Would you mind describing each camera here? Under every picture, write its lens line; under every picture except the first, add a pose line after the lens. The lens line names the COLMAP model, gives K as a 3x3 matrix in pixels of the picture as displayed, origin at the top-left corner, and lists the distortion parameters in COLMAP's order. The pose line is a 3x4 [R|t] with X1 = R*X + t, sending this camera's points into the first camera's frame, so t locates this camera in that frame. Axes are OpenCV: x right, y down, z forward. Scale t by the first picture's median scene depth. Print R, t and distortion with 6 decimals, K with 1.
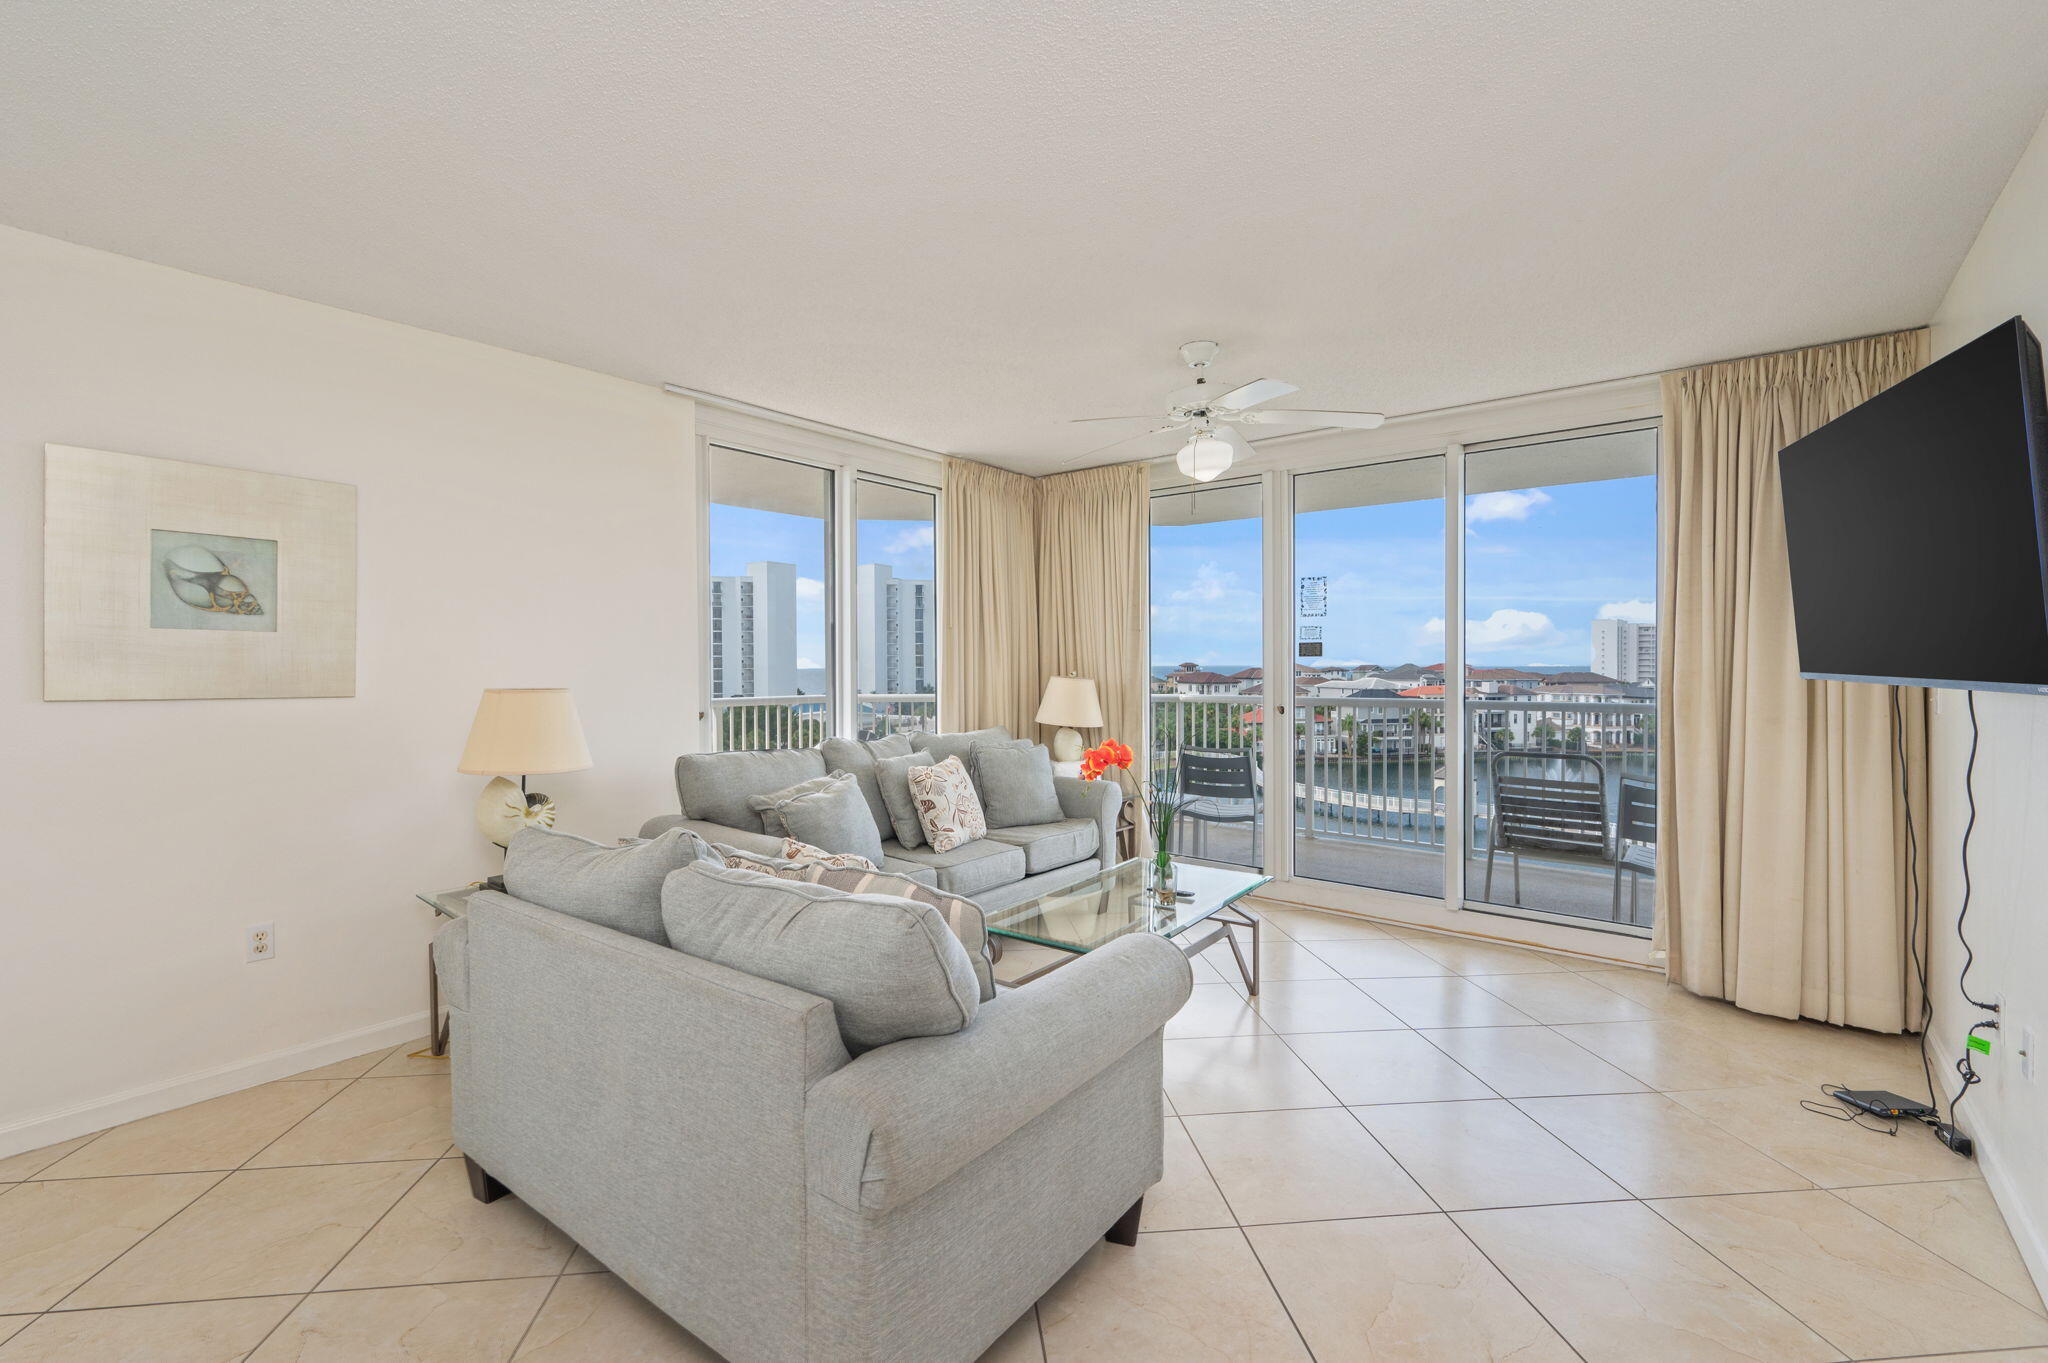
lens RADIAL K [[884.6, 0, 1022.1], [0, 884.6, 678.4], [0, 0, 1]] dist [-0.000537, 0.000570]
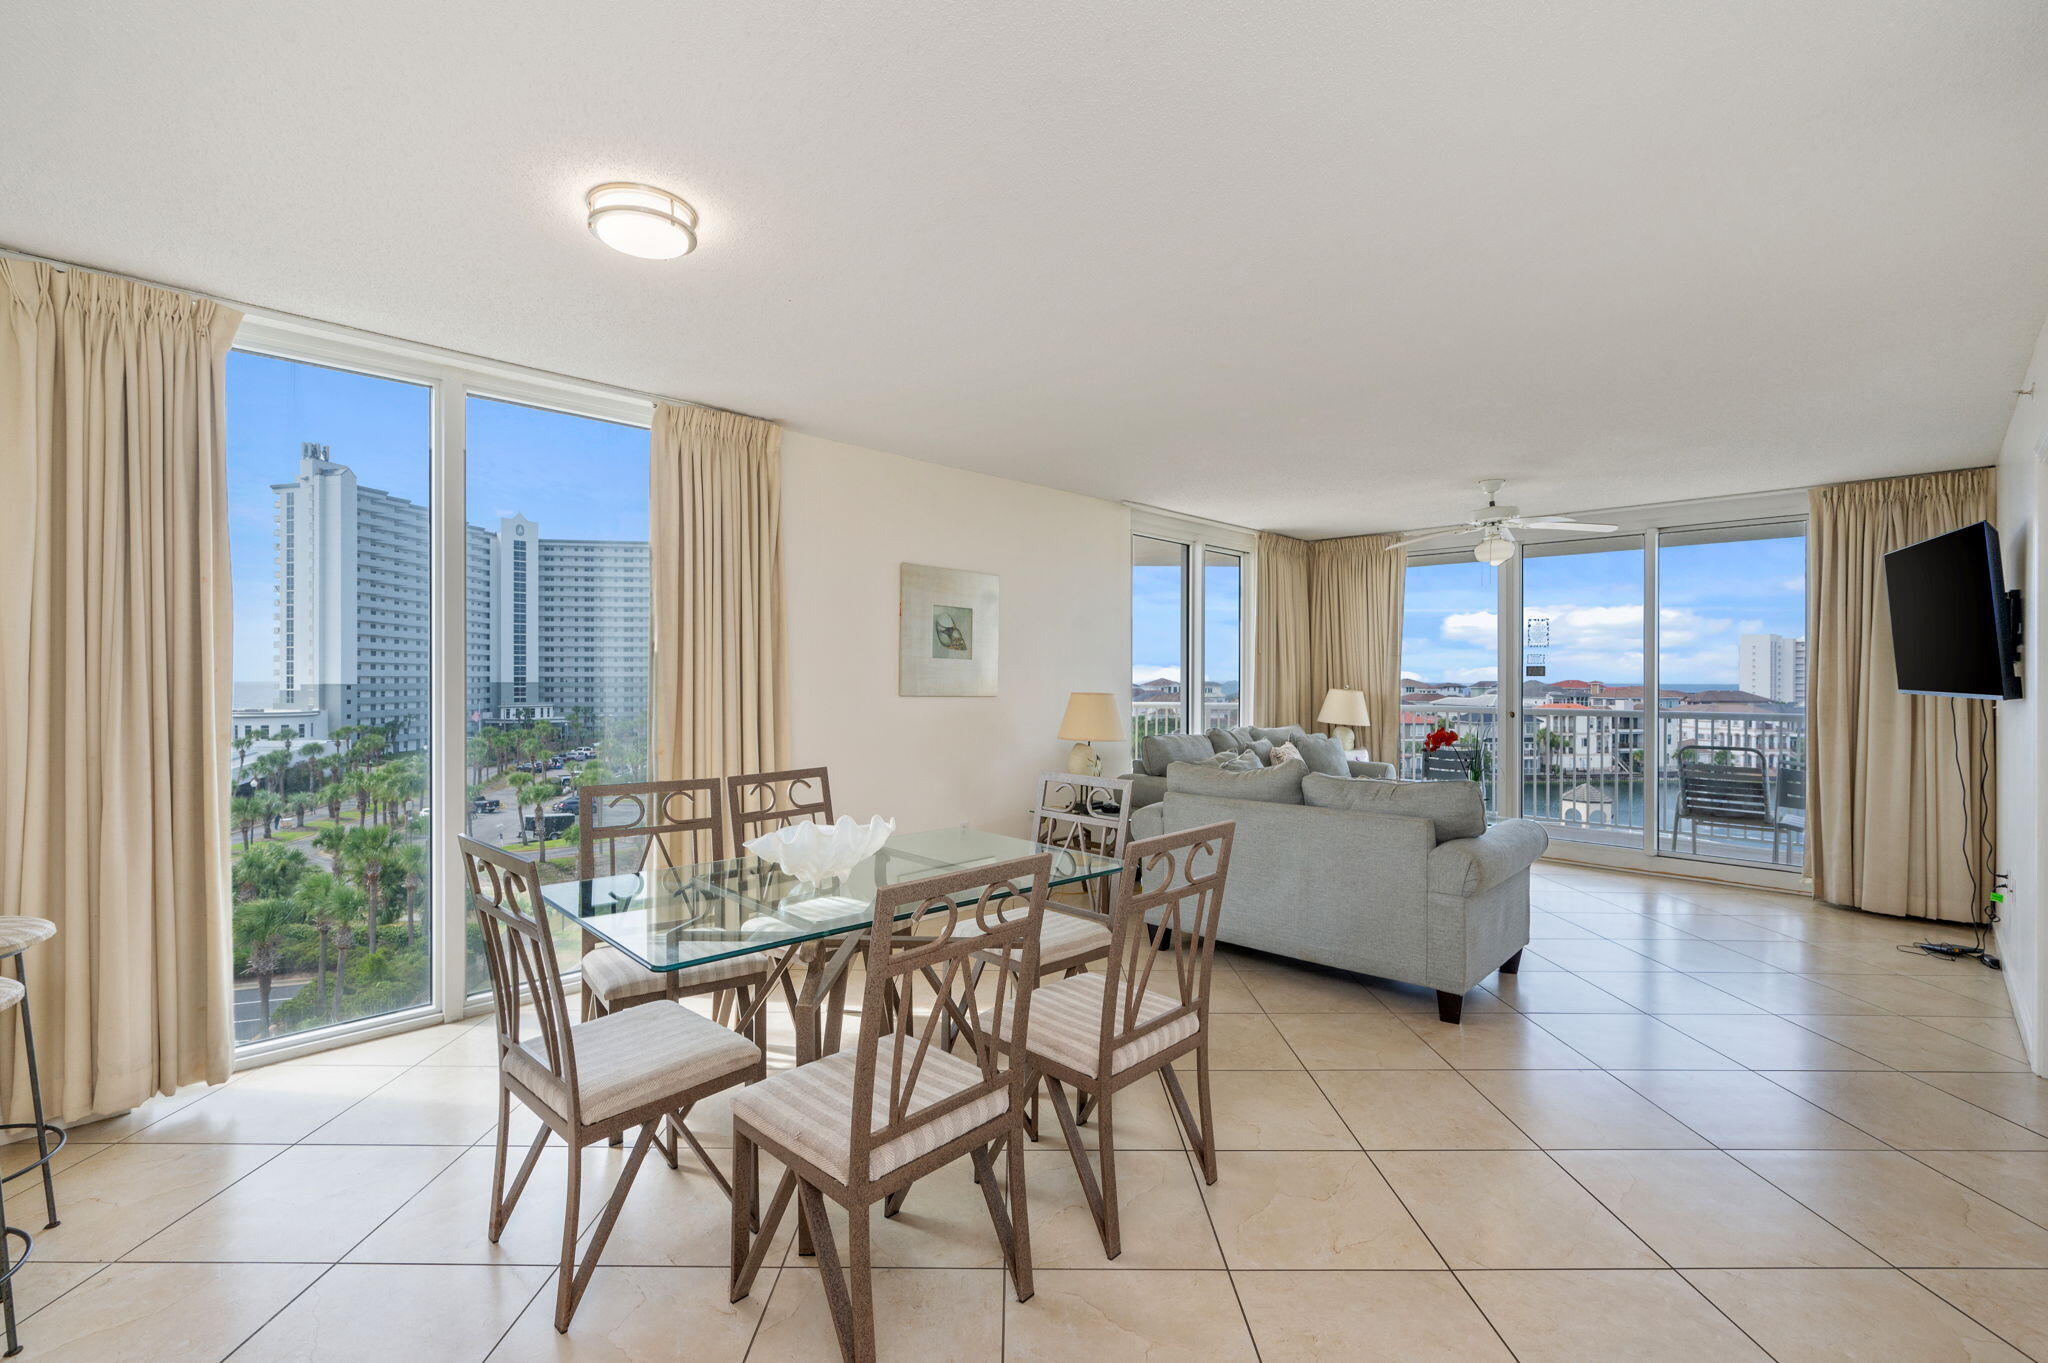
lens RADIAL K [[890.2, 0, 1024.0], [0, 890.2, 681.5], [0, 0, 1]] dist [-0.000449, -0.000131]
pose [[0.994406, 0.007722, -0.105345, -0.381194], [-0.008928, 0.999900, -0.010985, 0.007460], [0.105250, 0.011864, 0.994375, -0.553523]]
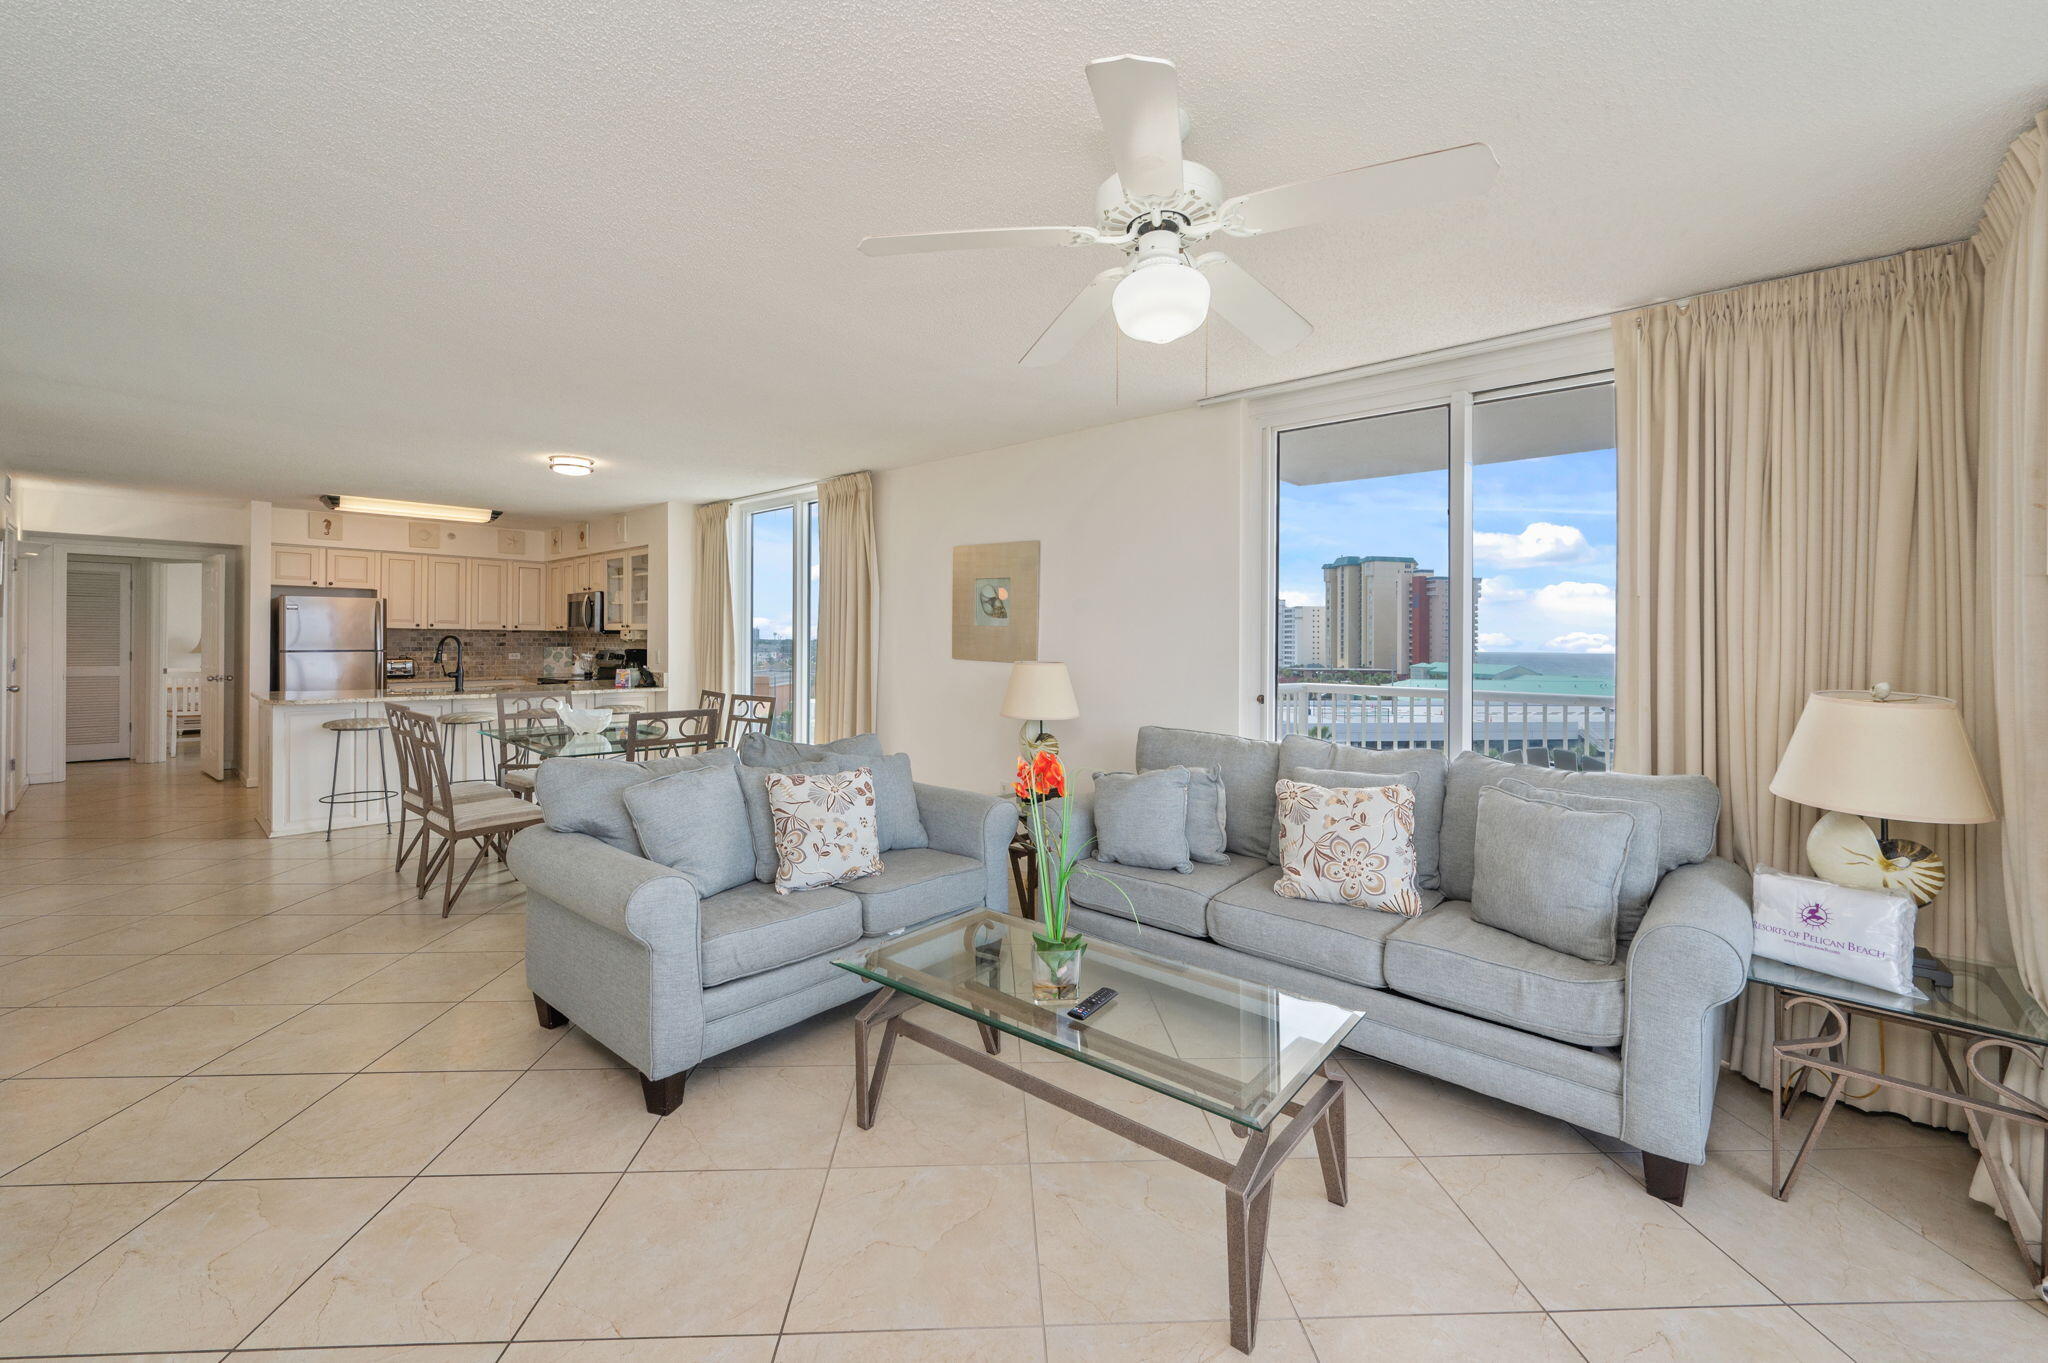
lens RADIAL K [[828.8, 0, 1021.9], [0, 828.8, 631.7], [0, 0, 1]] dist [-0.002275, 0.000539]
pose [[-0.052598, 0.002519, -0.998613, 0.627891], [-0.022275, 0.999745, 0.003695, -0.033164], [0.998367, 0.022439, -0.052529, 0.770011]]
